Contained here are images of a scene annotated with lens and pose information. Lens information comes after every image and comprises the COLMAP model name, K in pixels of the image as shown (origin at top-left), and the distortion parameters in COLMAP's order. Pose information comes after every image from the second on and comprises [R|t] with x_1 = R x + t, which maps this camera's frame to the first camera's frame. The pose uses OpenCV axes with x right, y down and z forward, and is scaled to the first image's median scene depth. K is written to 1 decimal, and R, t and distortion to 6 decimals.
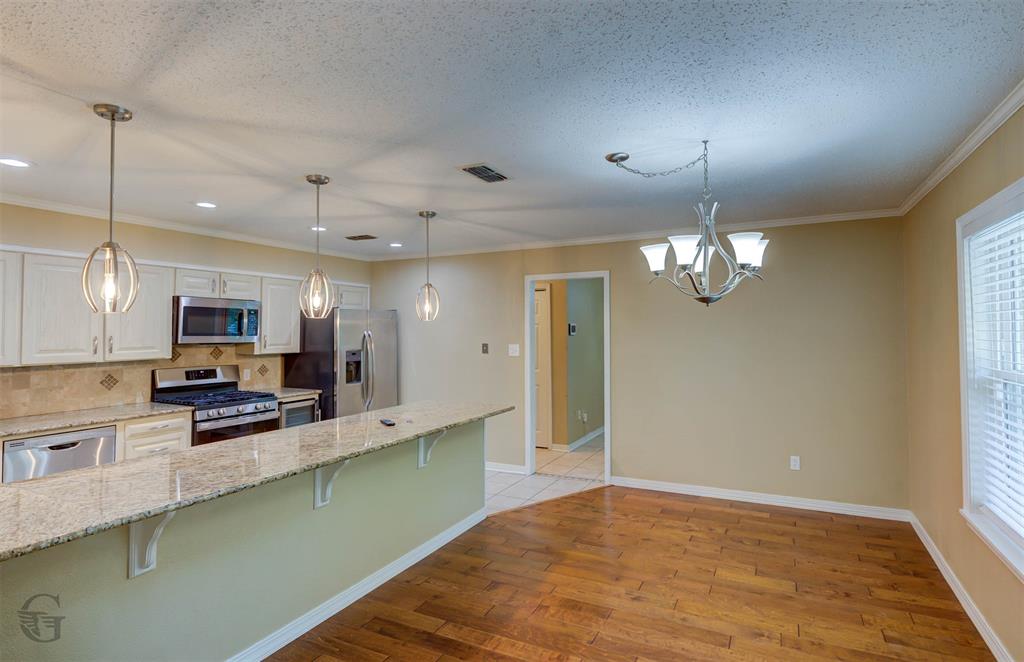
lens RADIAL K [[520.9, 0, 517.8], [0, 520.9, 326.6], [0, 0, 1]] dist [-0.000434, 0.000085]
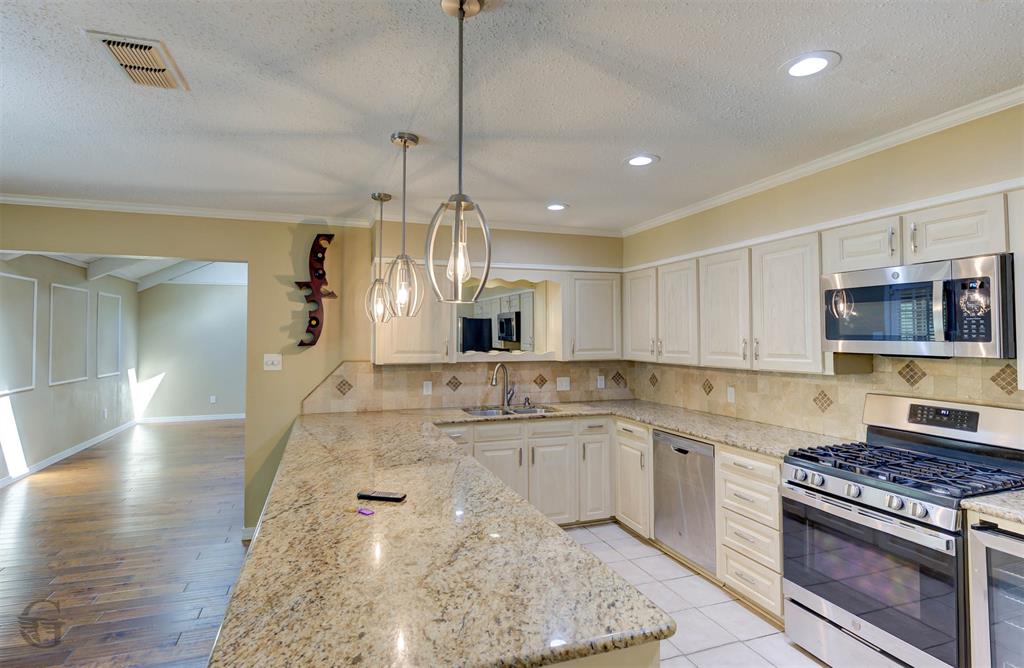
lens RADIAL K [[520.9, 0, 503.9], [0, 520.9, 318.9], [0, 0, 1]] dist [-0.000434, 0.000085]
pose [[-0.686237, -0.019805, -0.727108, 0.062195], [0.008325, 0.999350, -0.035077, 0.014088], [0.727330, -0.030124, -0.685626, 1.300919]]
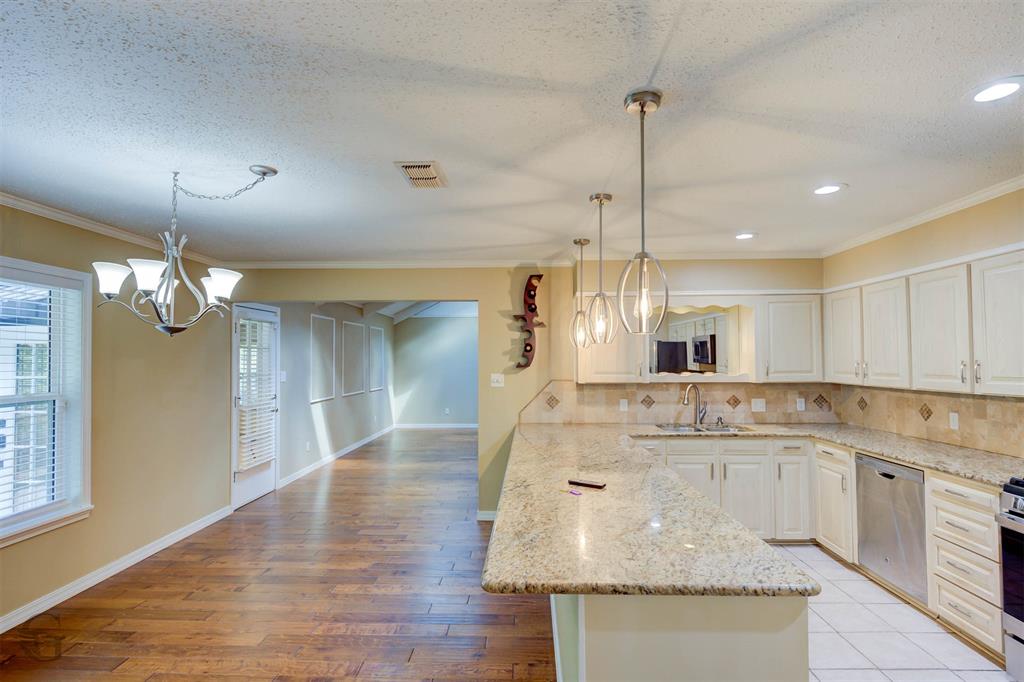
lens RADIAL K [[500.0, 0, 512.9], [0, 500.0, 345.5], [0, 0, 1]] dist [-0.005615, -0.001433]
pose [[-0.900990, -0.004152, -0.433821, 0.125952], [0.010853, 0.999426, -0.032105, 0.013522], [0.433705, -0.033635, -0.900427, 1.388671]]
